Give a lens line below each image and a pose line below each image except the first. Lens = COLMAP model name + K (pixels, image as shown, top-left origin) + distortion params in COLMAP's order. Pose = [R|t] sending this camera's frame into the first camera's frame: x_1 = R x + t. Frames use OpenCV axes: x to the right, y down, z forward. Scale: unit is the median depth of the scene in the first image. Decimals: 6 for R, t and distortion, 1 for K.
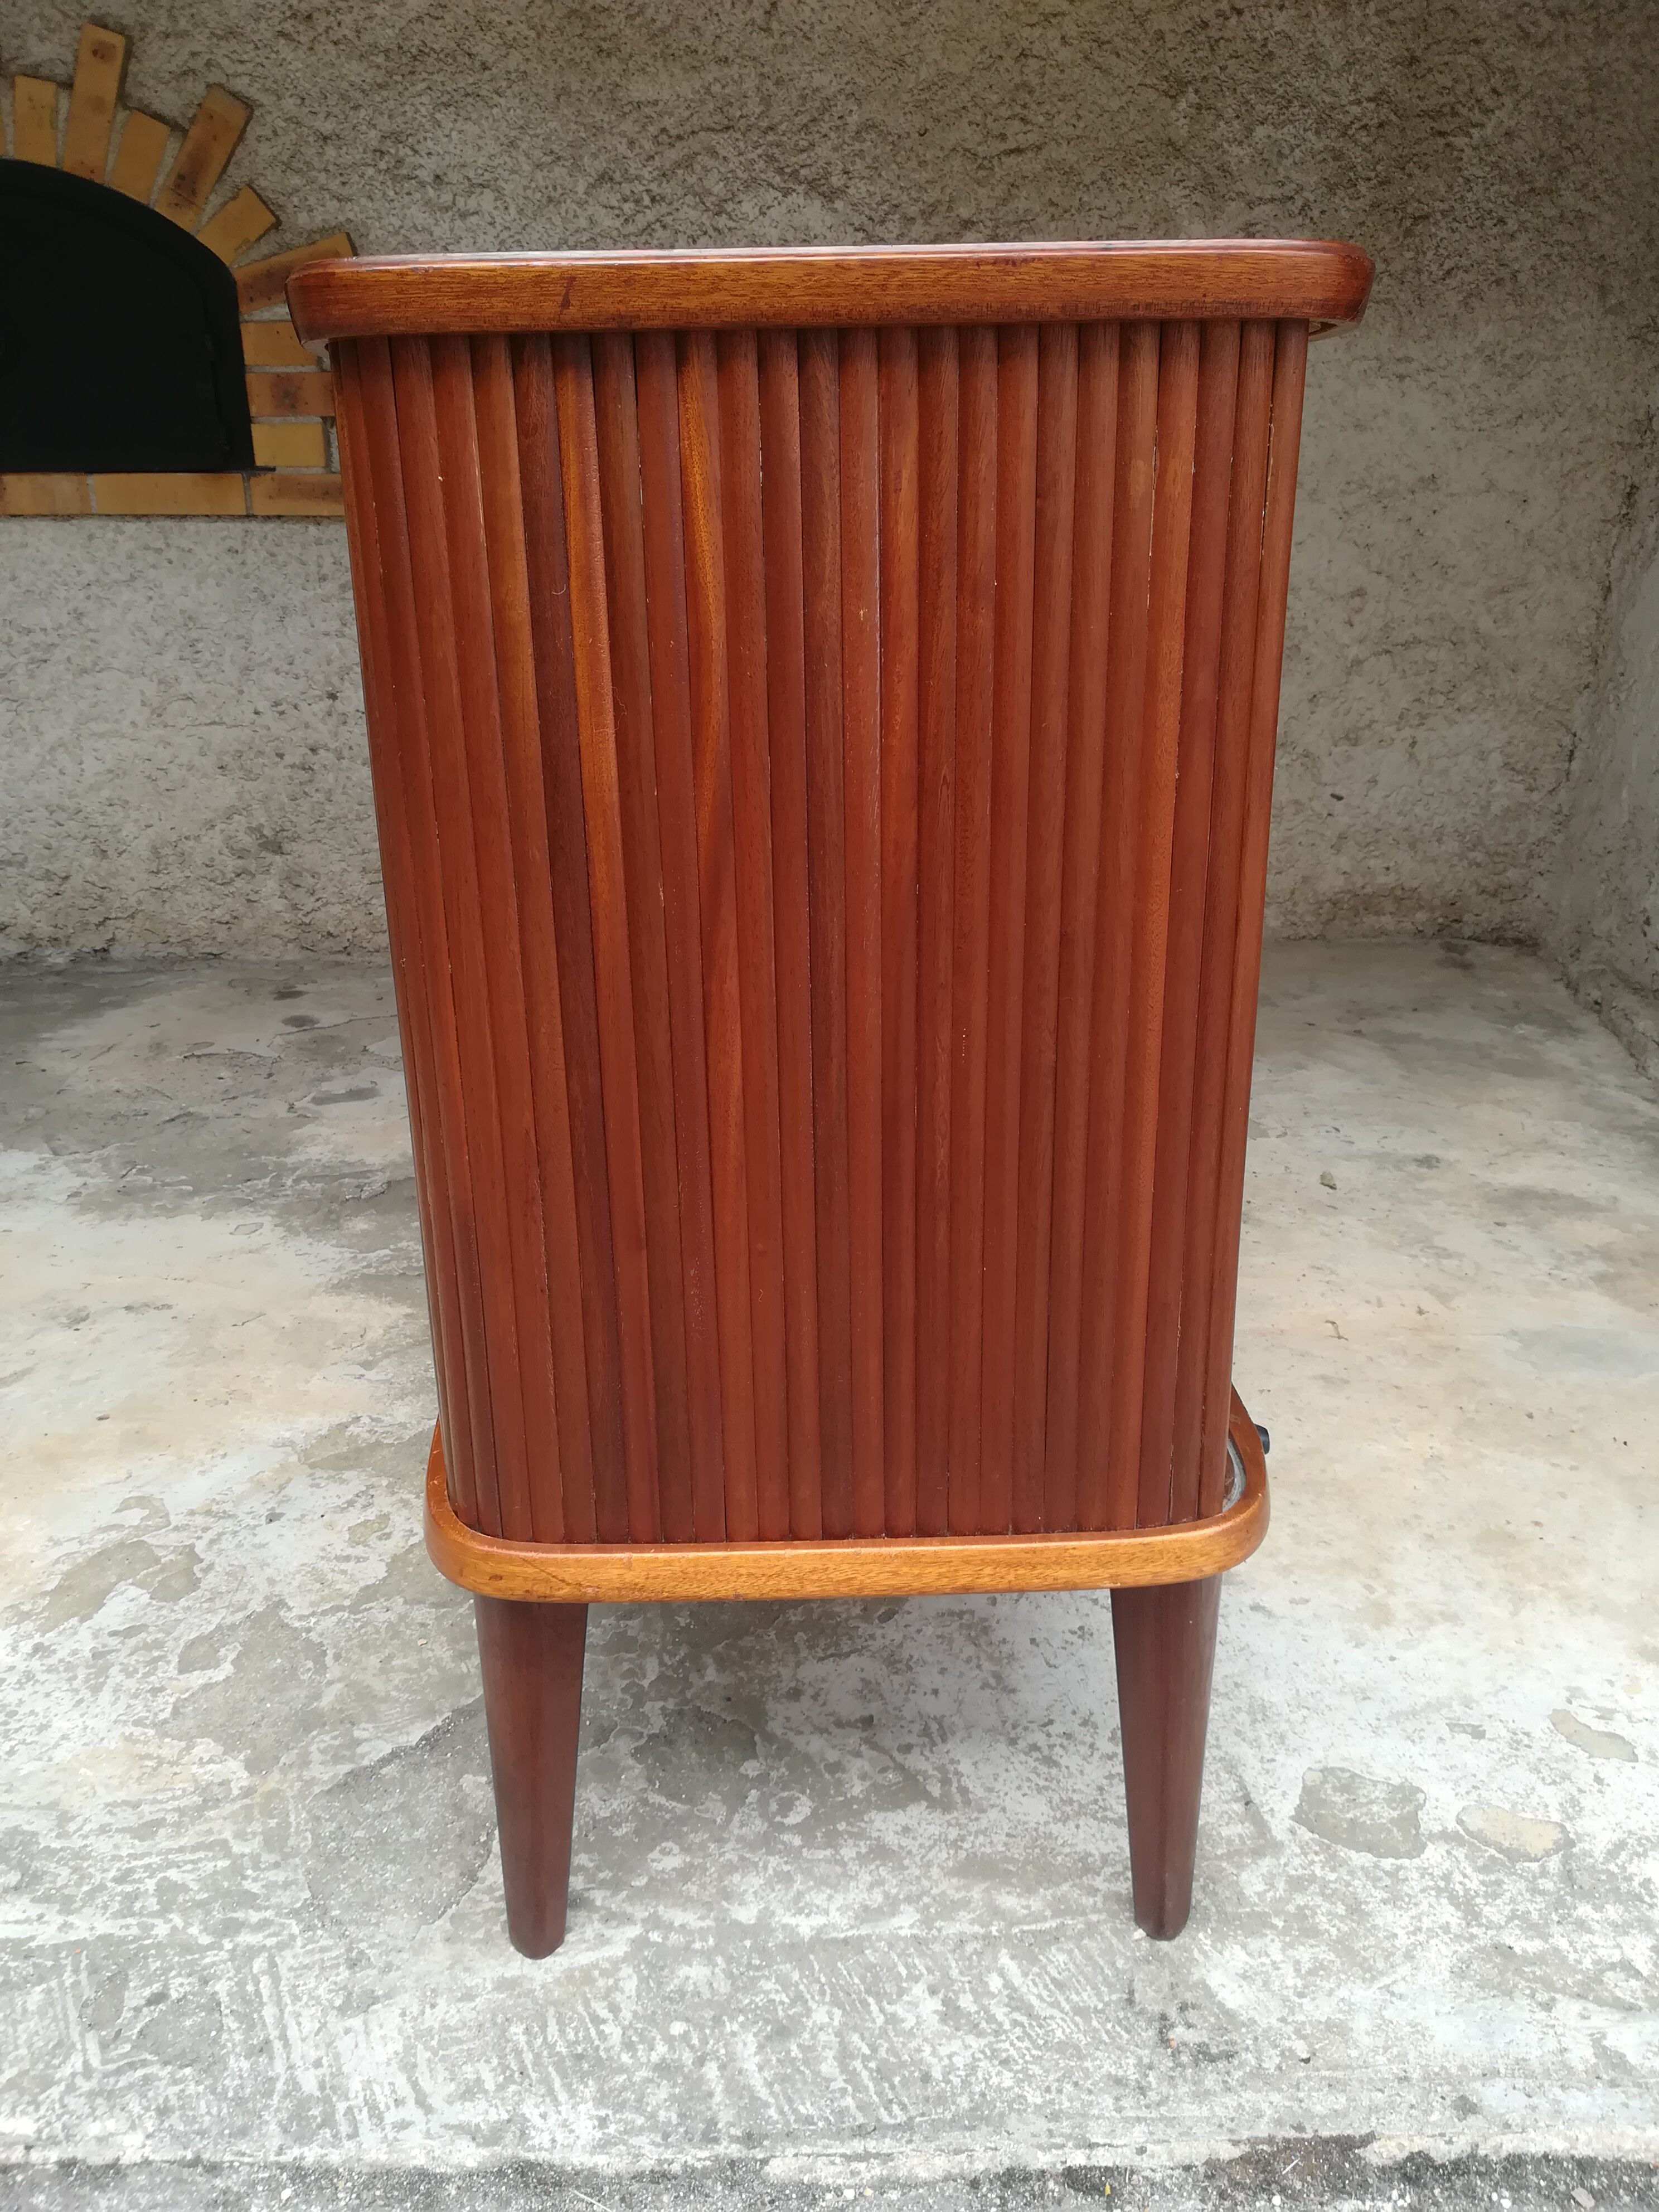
lens RADIAL K [[1734.3, 0, 811.2], [0, 1734.3, 1092.4], [0, 0, 1]] dist [0.044556, -0.072178]
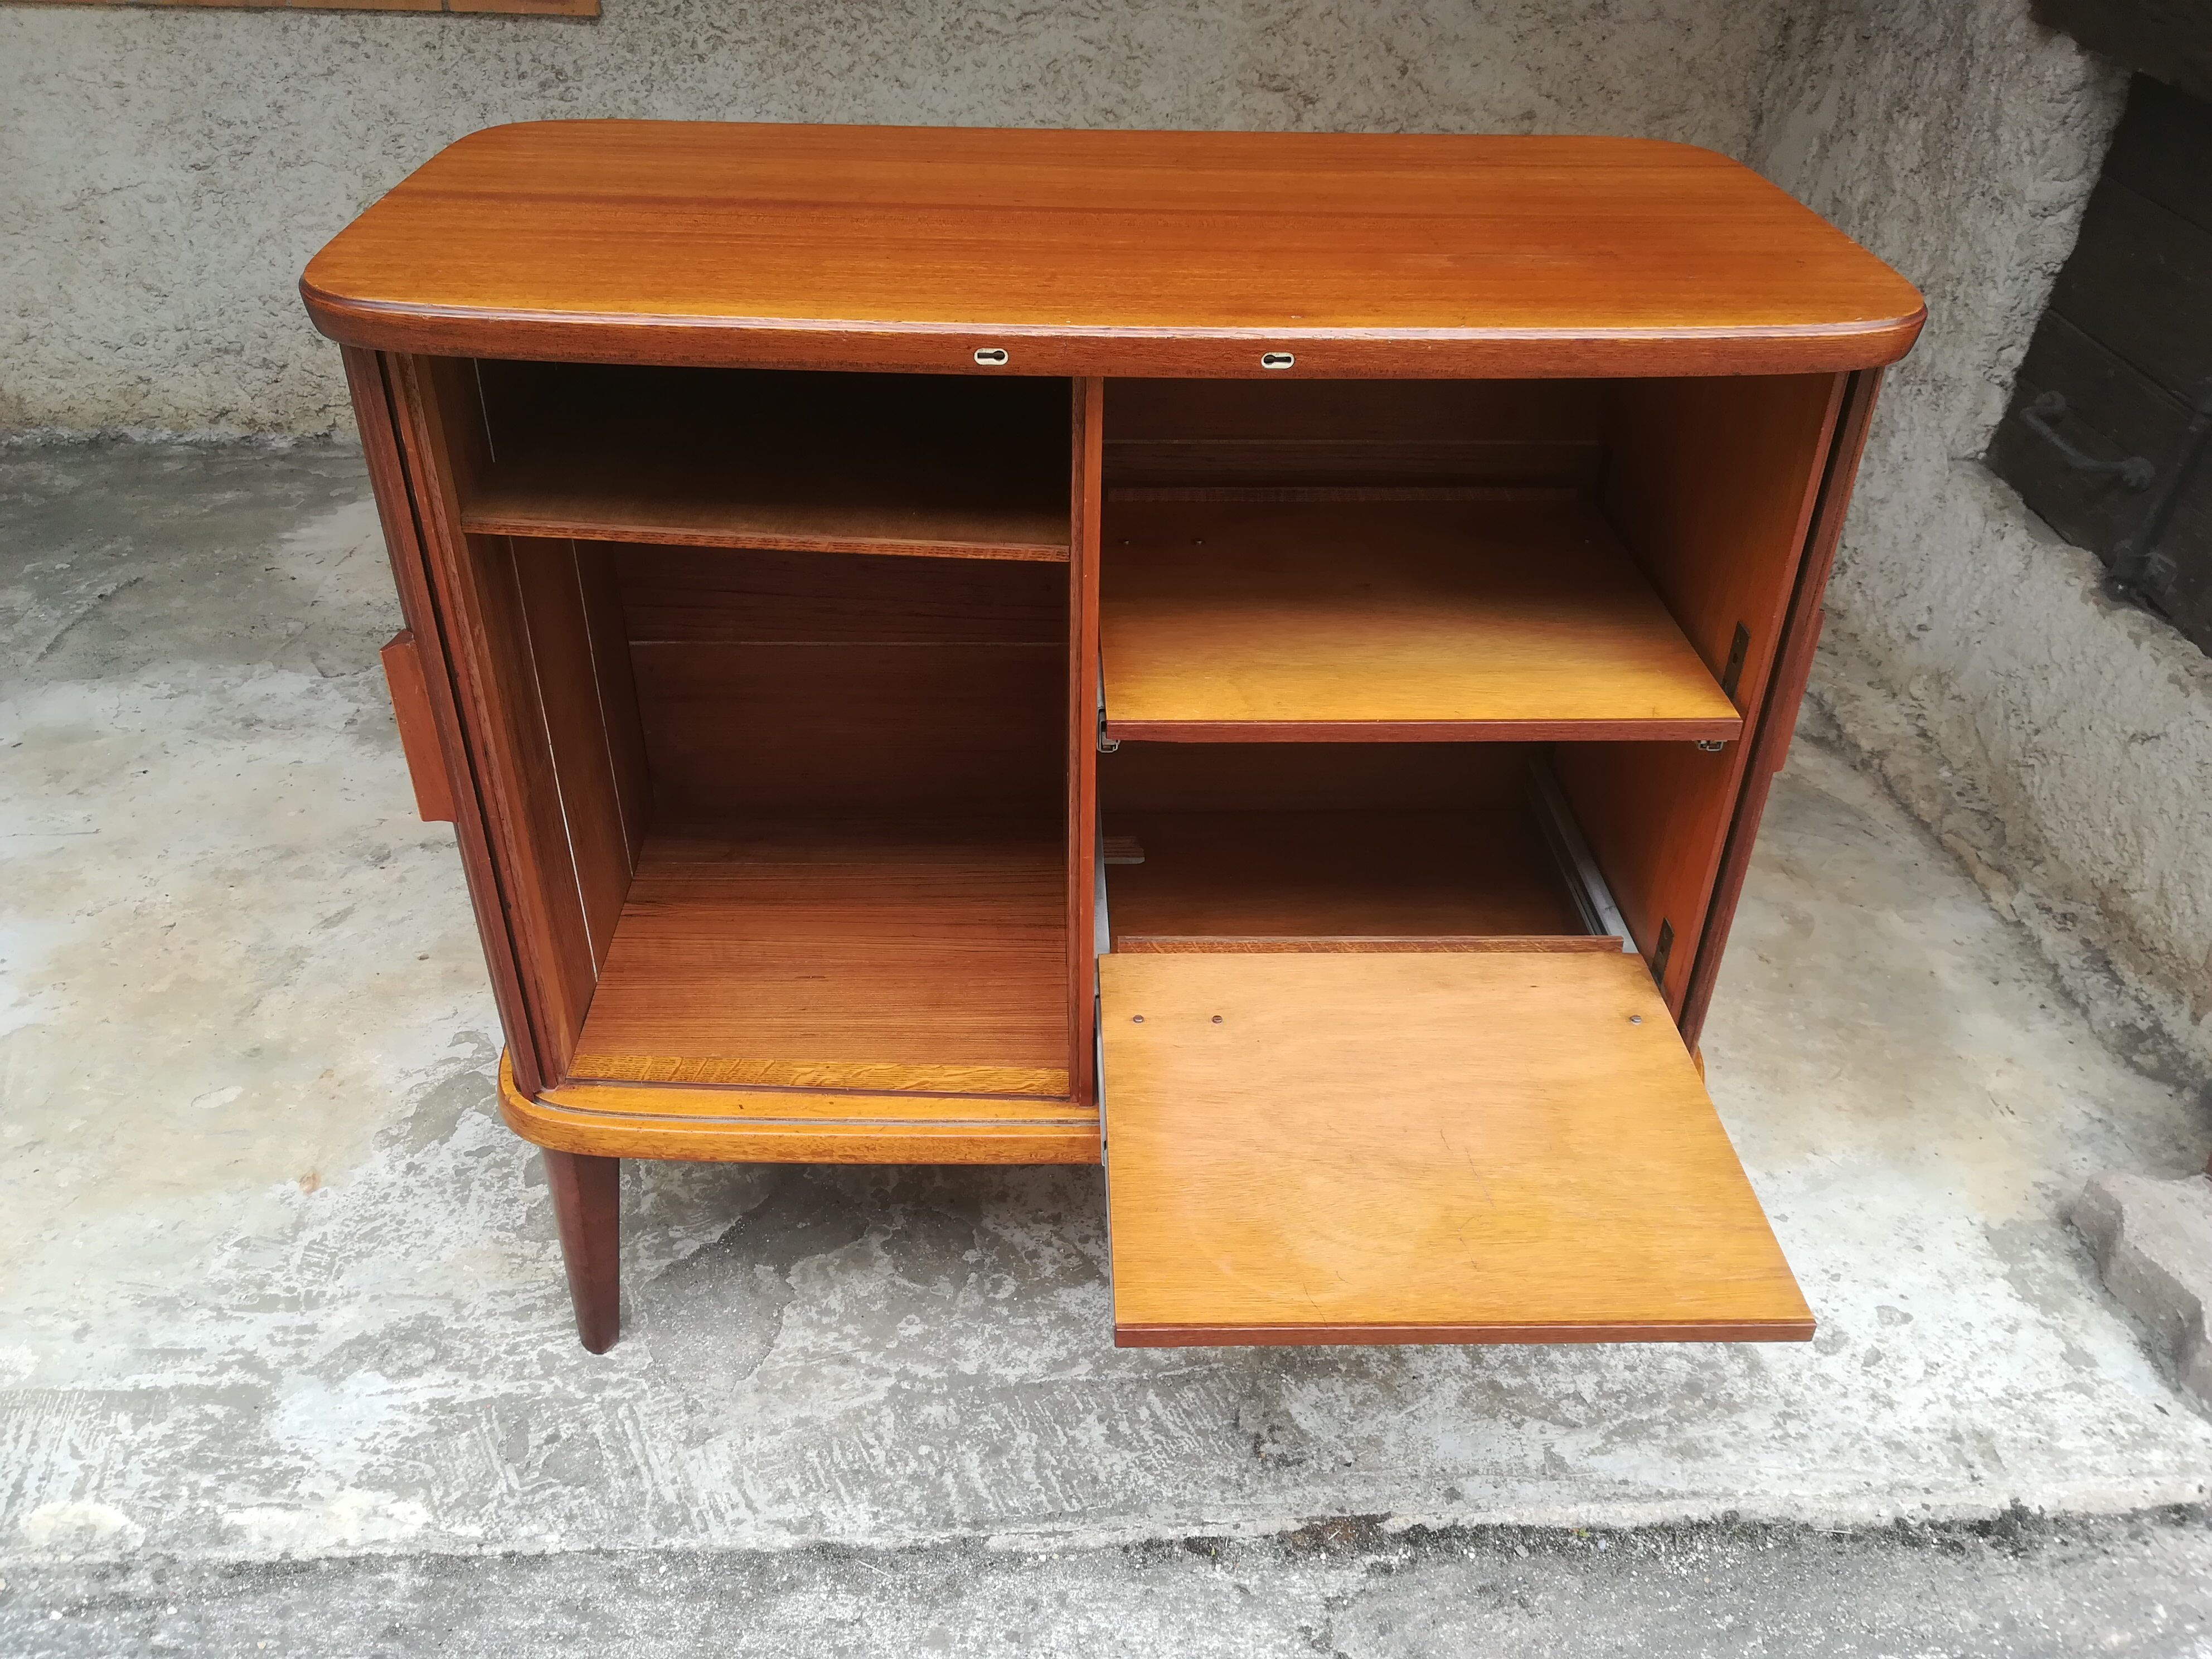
lens RADIAL K [[1734.3, 0, 1104.4], [0, 1734.3, 828.1], [0, 0, 1]] dist [0.044556, -0.072178]
pose [[0.998123, -0.000665, 0.061241, -0.012645], [-0.013240, 0.973952, 0.226366, -0.240558], [-0.059797, -0.226752, 0.972115, -0.240639]]
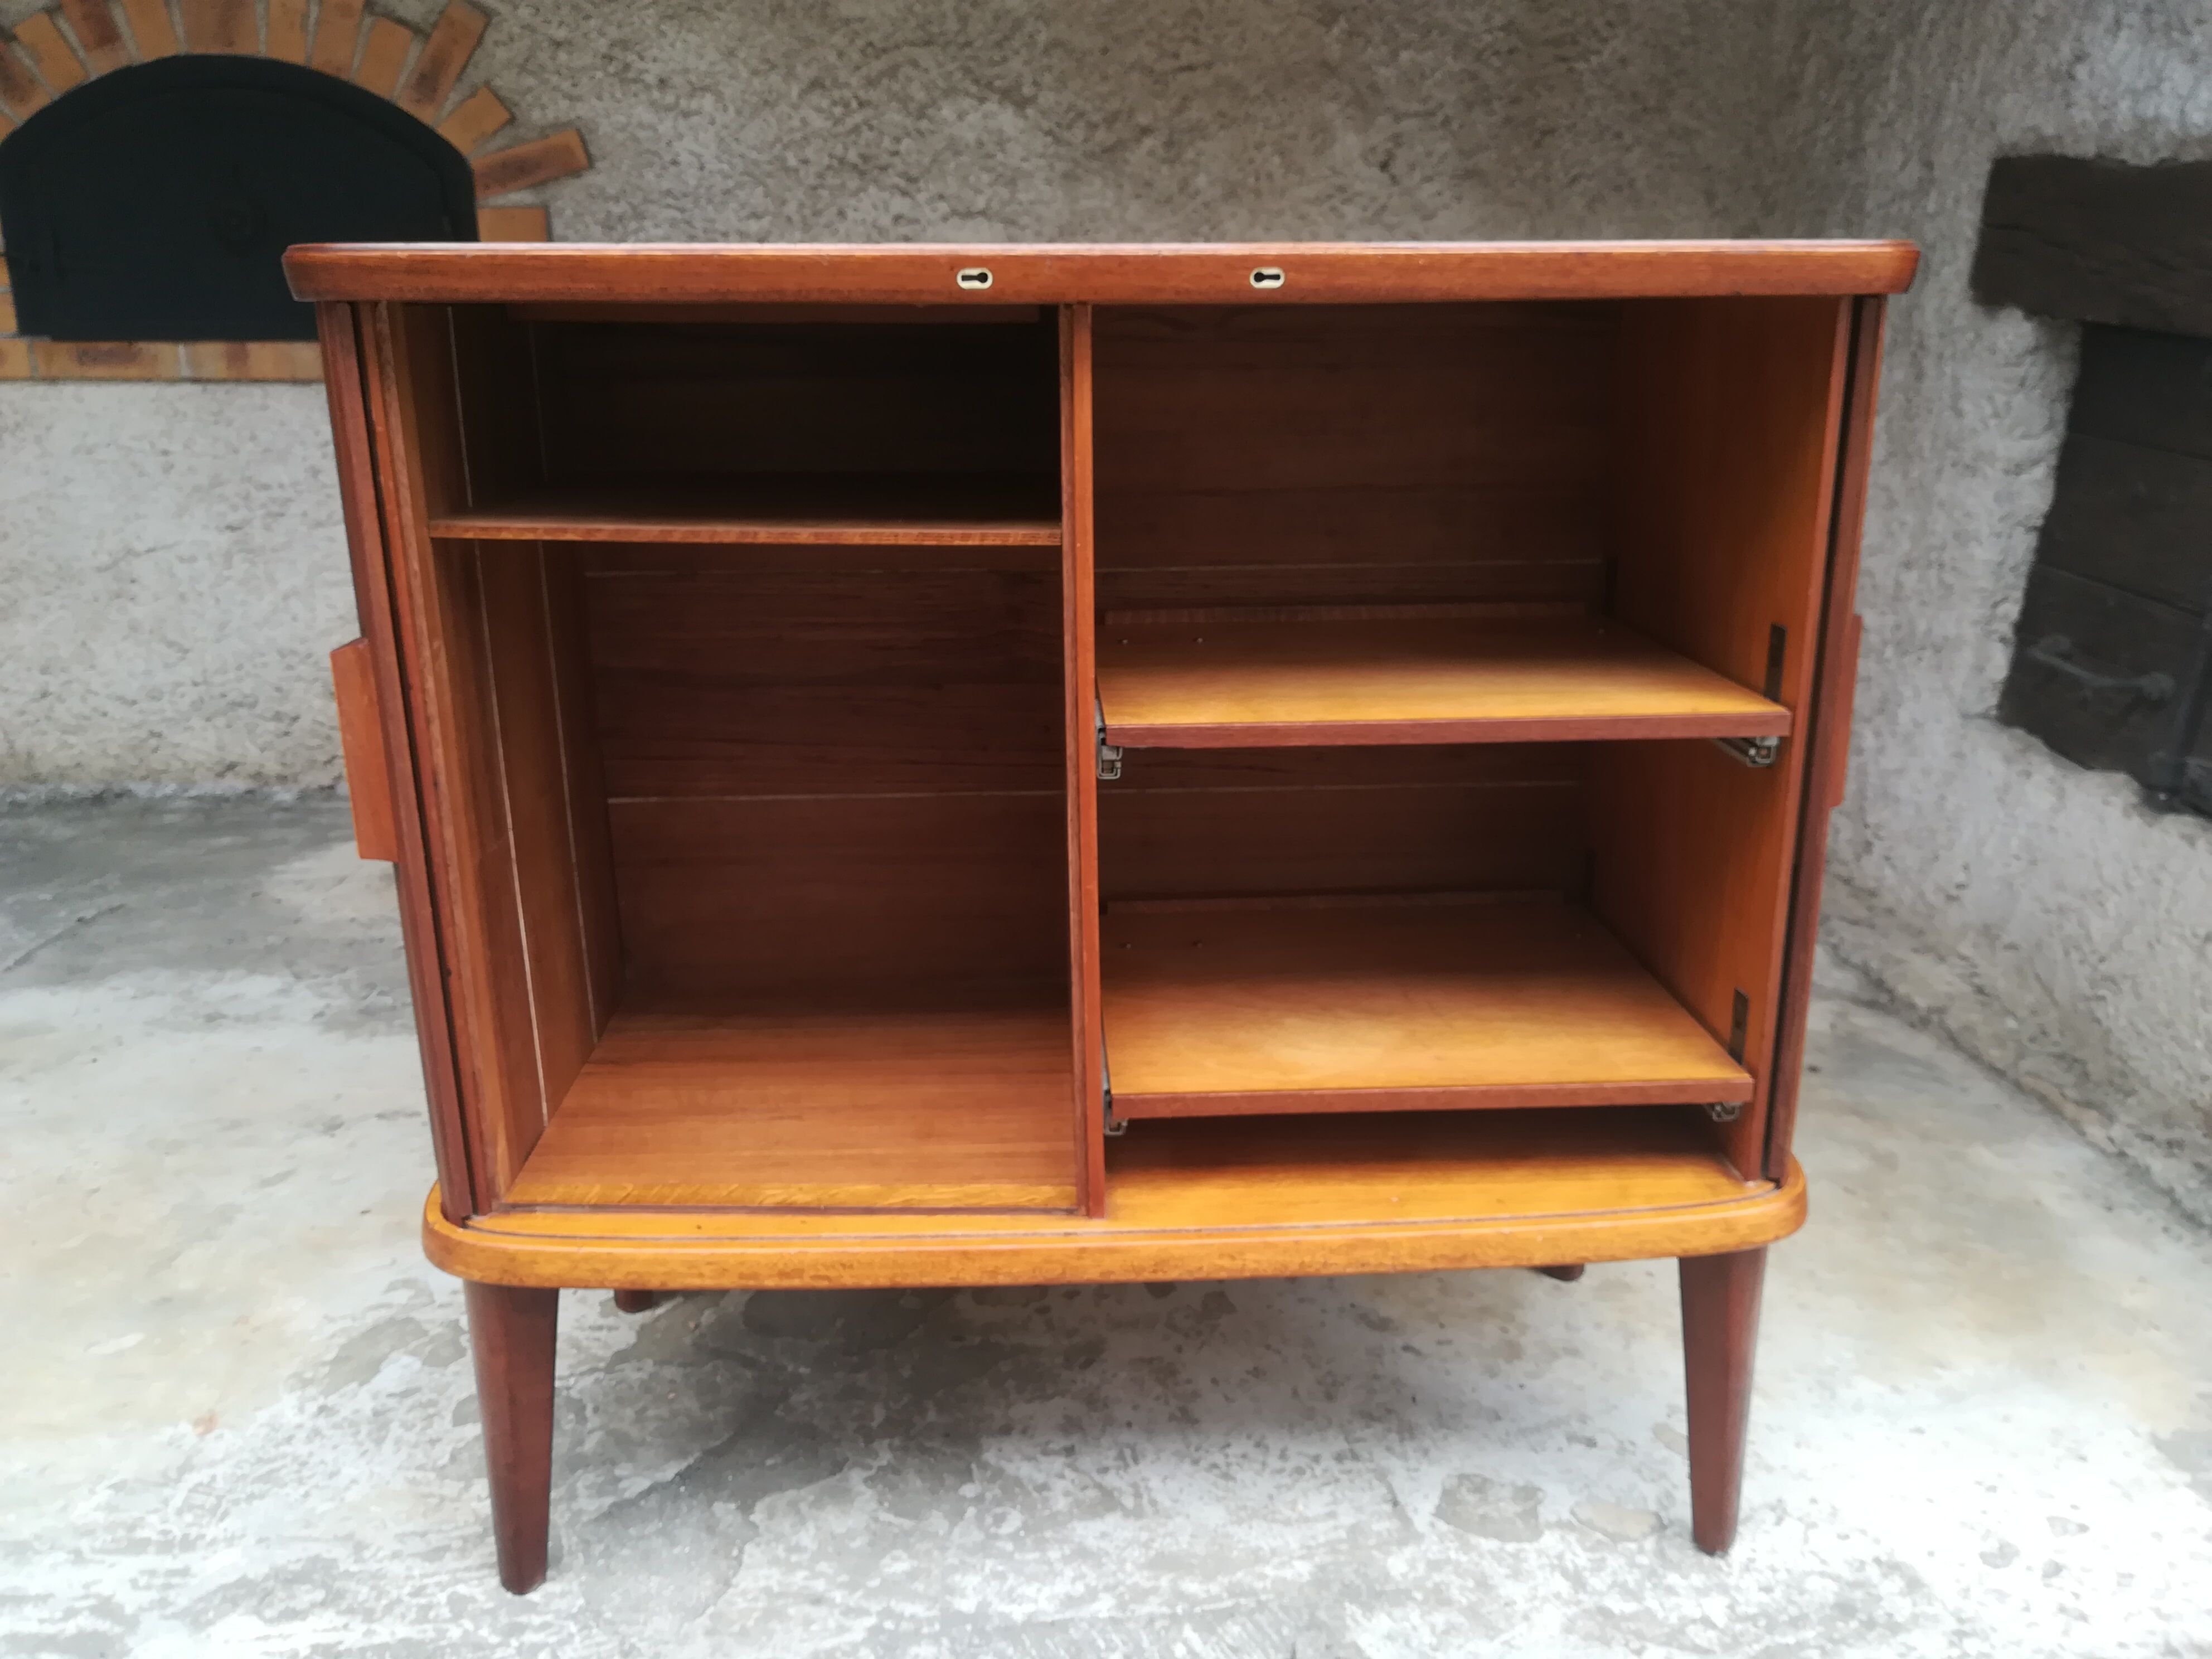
lens RADIAL K [[1734.3, 0, 1101.9], [0, 1734.3, 834.7], [0, 0, 1]] dist [0.044556, -0.072178]
pose [[0.998368, -0.006352, 0.056751, -0.008884], [0.009463, 0.998457, -0.054716, 0.020590], [-0.056316, 0.055163, 0.996888, -0.169832]]
